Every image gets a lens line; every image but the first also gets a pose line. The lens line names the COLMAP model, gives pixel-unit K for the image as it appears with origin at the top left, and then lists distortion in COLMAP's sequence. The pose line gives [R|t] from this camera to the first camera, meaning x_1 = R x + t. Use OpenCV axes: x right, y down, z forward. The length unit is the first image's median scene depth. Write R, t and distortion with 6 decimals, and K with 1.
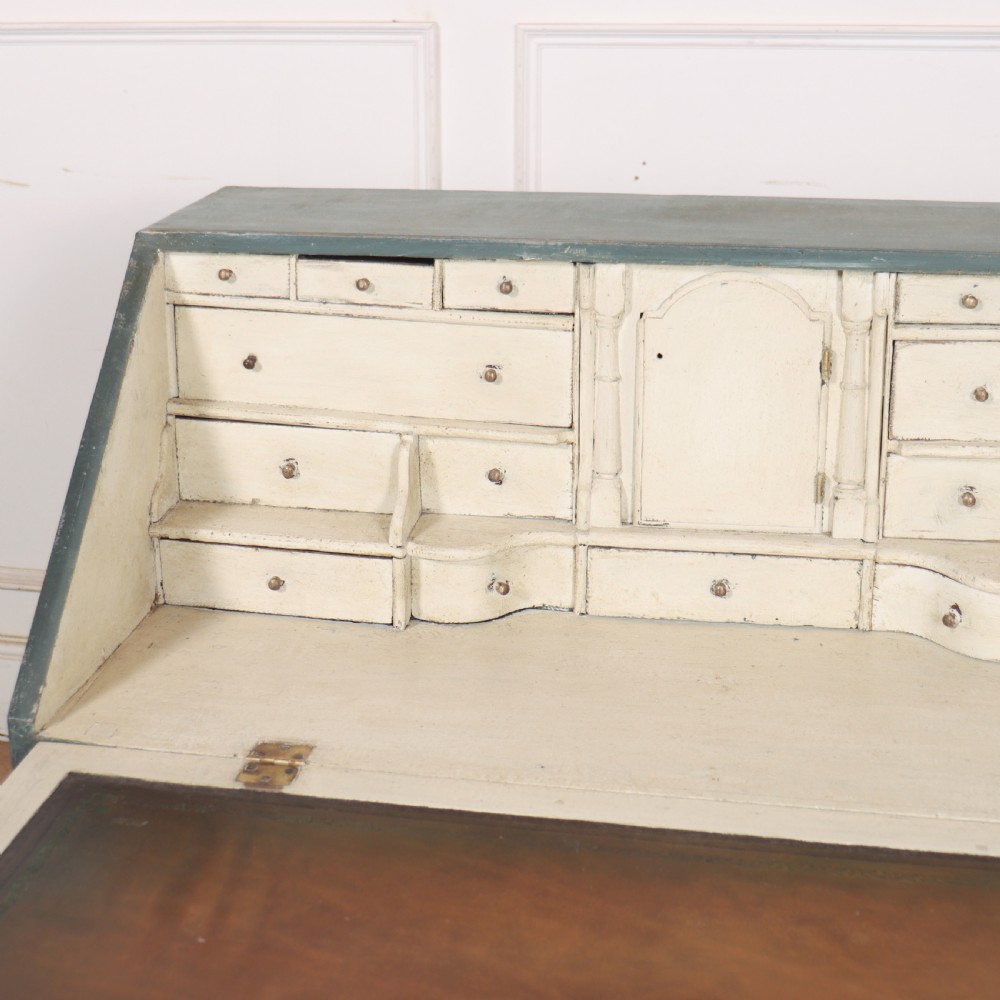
lens RADIAL K [[1708.7, 0, 437.2], [0, 1708.7, 489.1], [0, 0, 1]] dist [-0.088036, 0.000000]
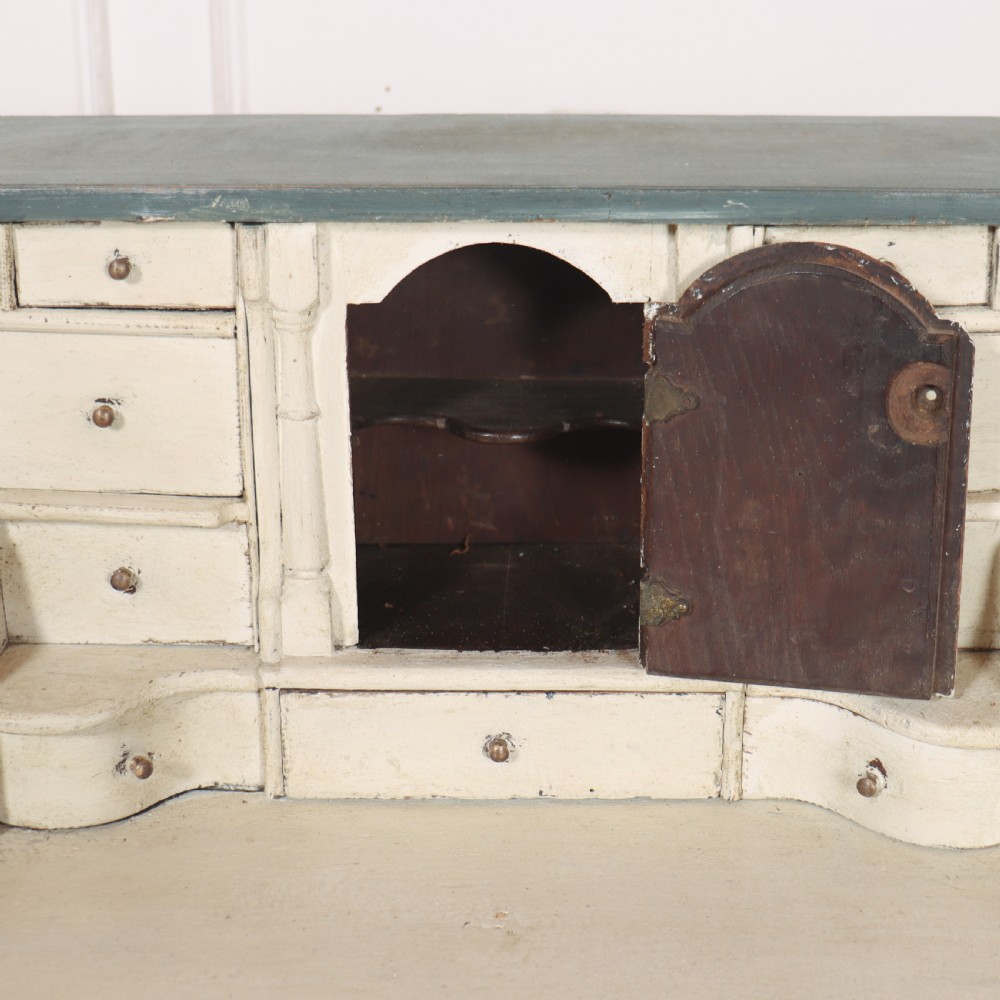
lens RADIAL K [[1846.2, 0, 495.8], [0, 1846.2, 489.8], [0, 0, 1]] dist [-0.096950, 0.000000]
pose [[0.987648, -0.046729, 0.149558, 0.070514], [0.043058, 0.998689, 0.027692, -0.053309], [-0.150655, -0.020911, 0.988365, 0.348001]]
